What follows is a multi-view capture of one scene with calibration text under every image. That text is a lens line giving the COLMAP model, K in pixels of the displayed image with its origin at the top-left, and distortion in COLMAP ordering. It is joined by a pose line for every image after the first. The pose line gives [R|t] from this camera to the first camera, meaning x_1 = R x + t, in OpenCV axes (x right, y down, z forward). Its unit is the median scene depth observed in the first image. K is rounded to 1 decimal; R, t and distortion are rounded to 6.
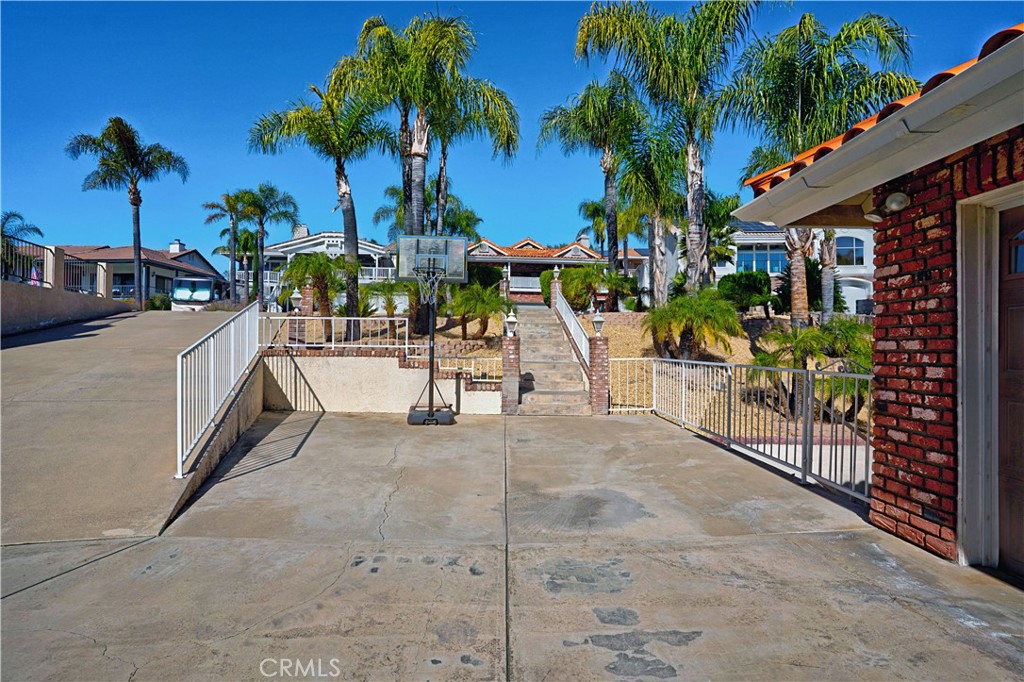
lens RADIAL K [[503.3, 0, 511.3], [0, 503.3, 343.4], [0, 0, 1]] dist [-0.045221, 0.016271]
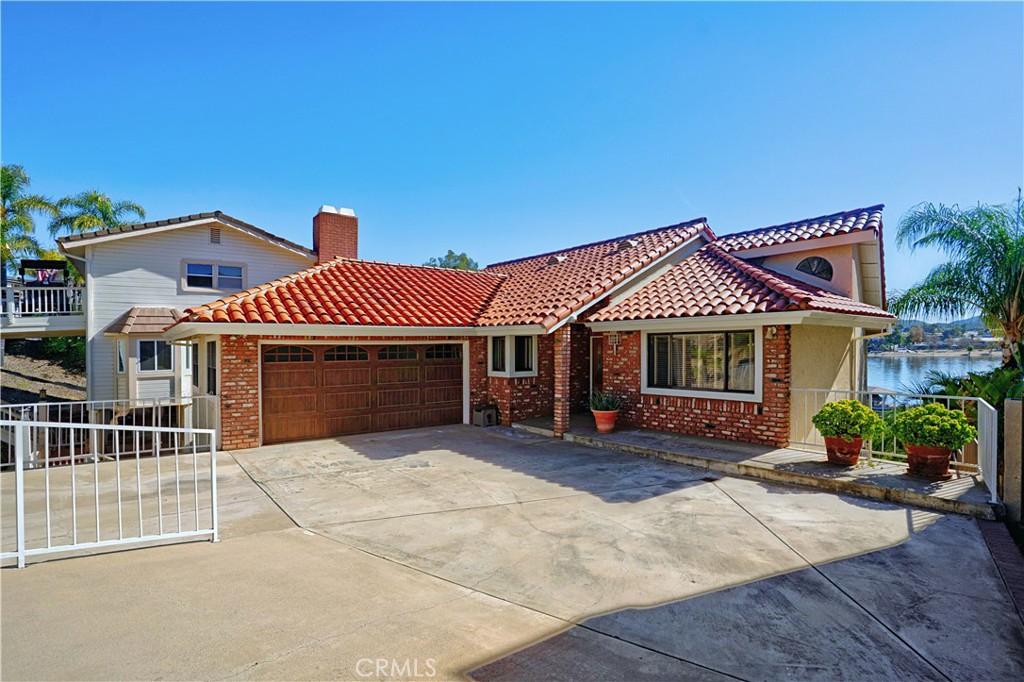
lens RADIAL K [[503.3, 0, 504.0], [0, 503.3, 357.3], [0, 0, 1]] dist [-0.045221, 0.016271]
pose [[-0.602361, -0.010412, 0.798156, -2.609529], [-0.003539, 0.999940, 0.010374, -0.195531], [-0.798216, 0.003425, -0.602361, 1.572632]]
